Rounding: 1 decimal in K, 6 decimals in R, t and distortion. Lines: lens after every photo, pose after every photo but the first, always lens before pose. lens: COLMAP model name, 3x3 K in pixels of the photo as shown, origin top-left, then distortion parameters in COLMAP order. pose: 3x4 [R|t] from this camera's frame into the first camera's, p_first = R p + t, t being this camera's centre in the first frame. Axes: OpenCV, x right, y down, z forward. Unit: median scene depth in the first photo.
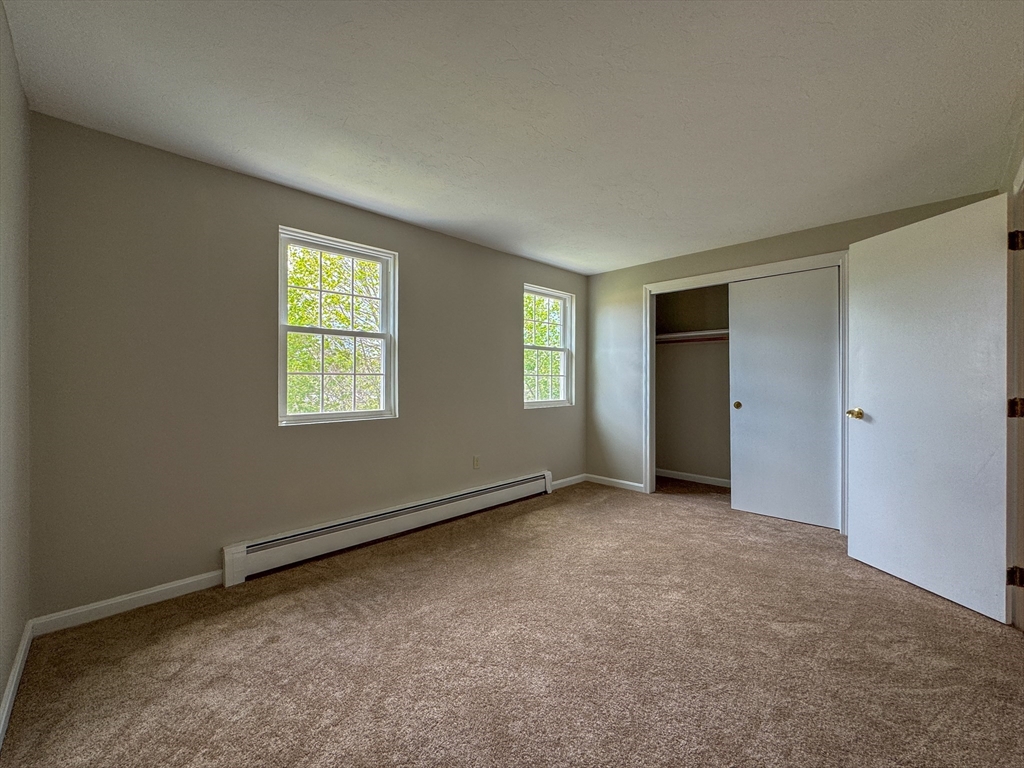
lens RADIAL K [[419.8, 0, 493.6], [0, 419.8, 383.4], [0, 0, 1]] dist [-0.000196, 0.000083]
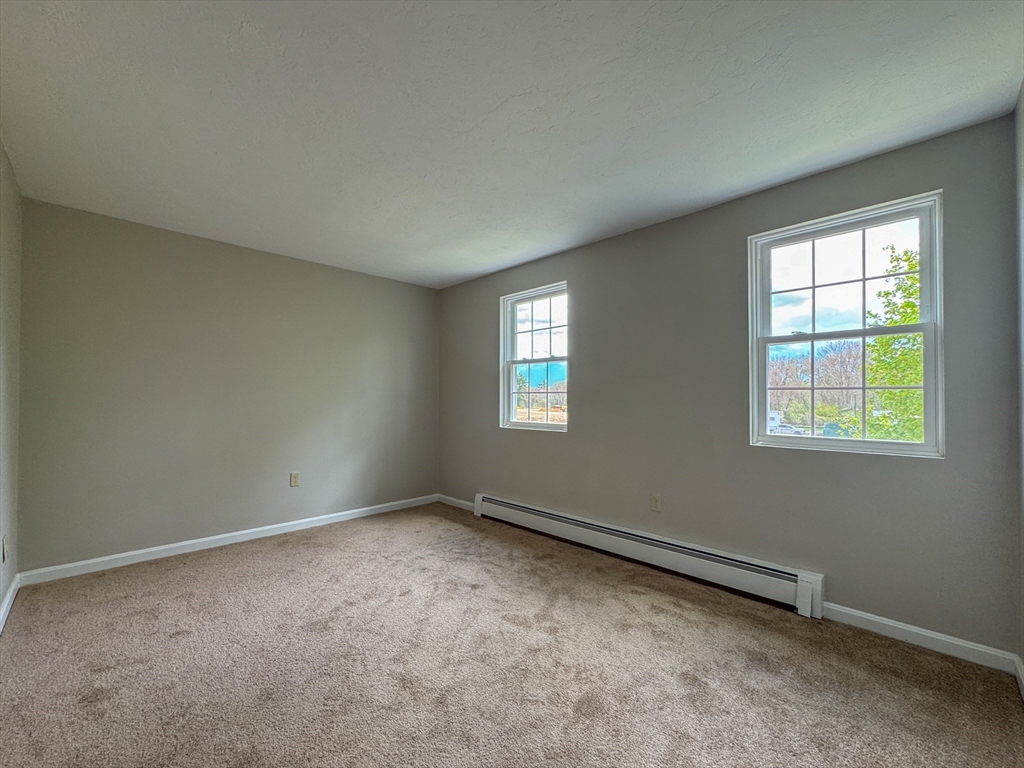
lens RADIAL K [[419.8, 0, 493.6], [0, 419.8, 383.4], [0, 0, 1]] dist [-0.000196, 0.000083]
pose [[0.011292, -0.029684, -0.999496, 0.657399], [-0.006213, 0.999538, -0.029756, -0.007817], [0.999917, 0.006546, 0.011102, 0.609508]]
